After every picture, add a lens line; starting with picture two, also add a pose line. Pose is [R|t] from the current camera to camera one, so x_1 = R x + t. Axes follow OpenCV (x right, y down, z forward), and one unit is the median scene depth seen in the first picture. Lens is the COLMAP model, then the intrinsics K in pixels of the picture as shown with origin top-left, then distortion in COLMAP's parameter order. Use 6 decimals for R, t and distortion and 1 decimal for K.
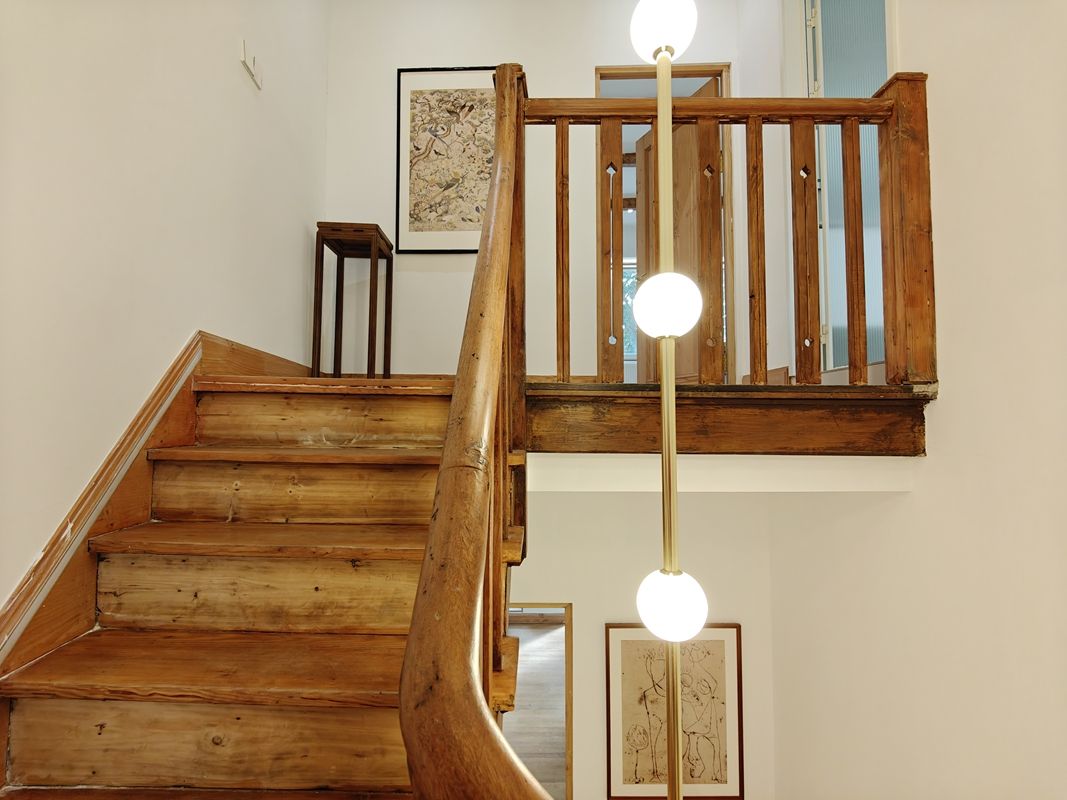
lens RADIAL K [[465.8, 0, 534.4], [0, 465.8, 400.0], [0, 0, 1]] dist [0.000644, -0.001476]
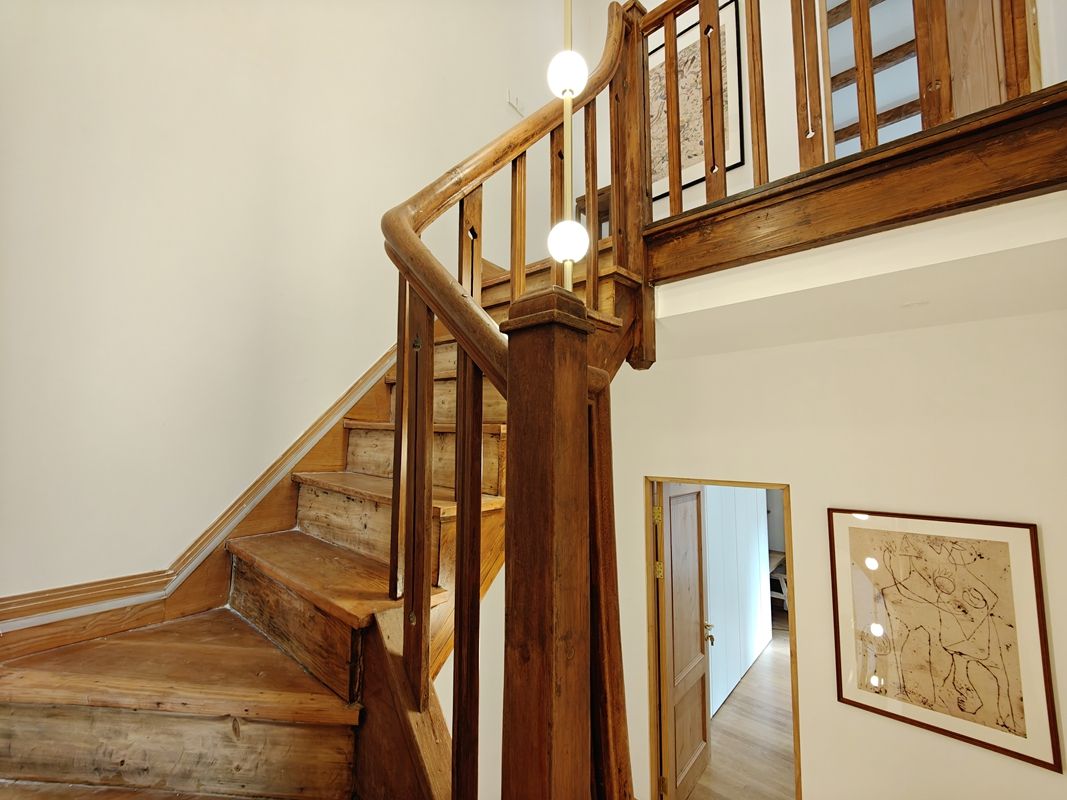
lens RADIAL K [[465.8, 0, 531.8], [0, 465.8, 400.3], [0, 0, 1]] dist [0.000644, -0.001476]
pose [[0.733216, -0.054952, -0.677772, 0.367261], [0.024382, 0.998213, -0.054556, 0.308109], [0.679558, 0.023476, 0.733246, -0.090783]]
